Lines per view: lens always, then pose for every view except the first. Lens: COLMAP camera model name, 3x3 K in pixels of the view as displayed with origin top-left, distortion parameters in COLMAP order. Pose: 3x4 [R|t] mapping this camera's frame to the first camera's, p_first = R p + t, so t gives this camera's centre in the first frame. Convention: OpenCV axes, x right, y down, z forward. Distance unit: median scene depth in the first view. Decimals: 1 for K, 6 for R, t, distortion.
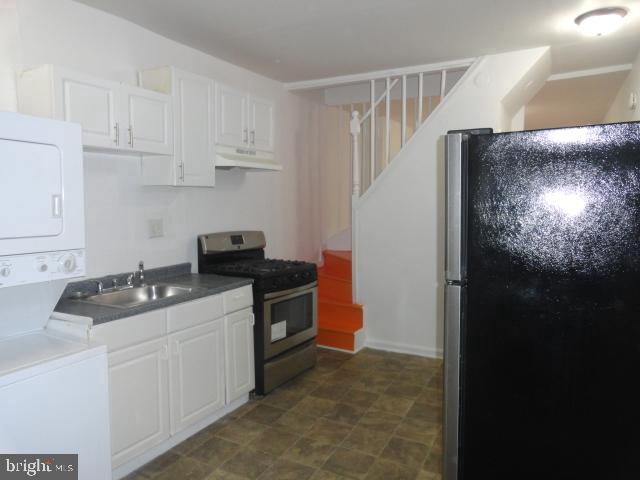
lens RADIAL K [[448.3, 0, 317.5], [0, 448.3, 236.9], [0, 0, 1]] dist [0.005067, 0.002139]
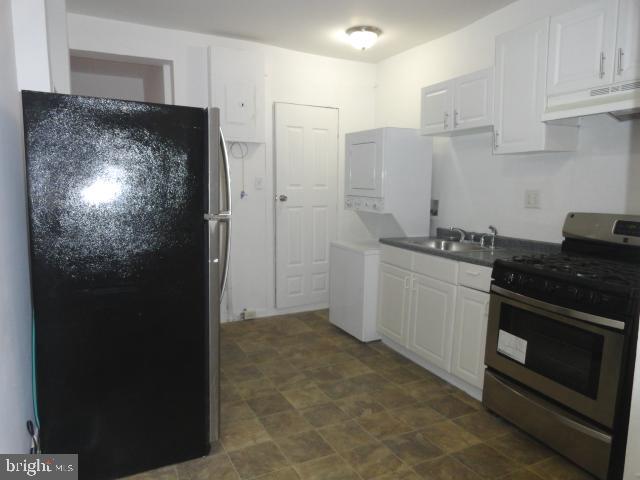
lens RADIAL K [[448.3, 0, 318.4], [0, 448.3, 240.8], [0, 0, 1]] dist [0.005067, 0.002139]
pose [[-0.577412, 0.092944, -0.811145, 0.776924], [-0.080088, 0.982260, 0.169561, -0.064686], [0.812516, 0.162869, -0.559725, 1.312869]]
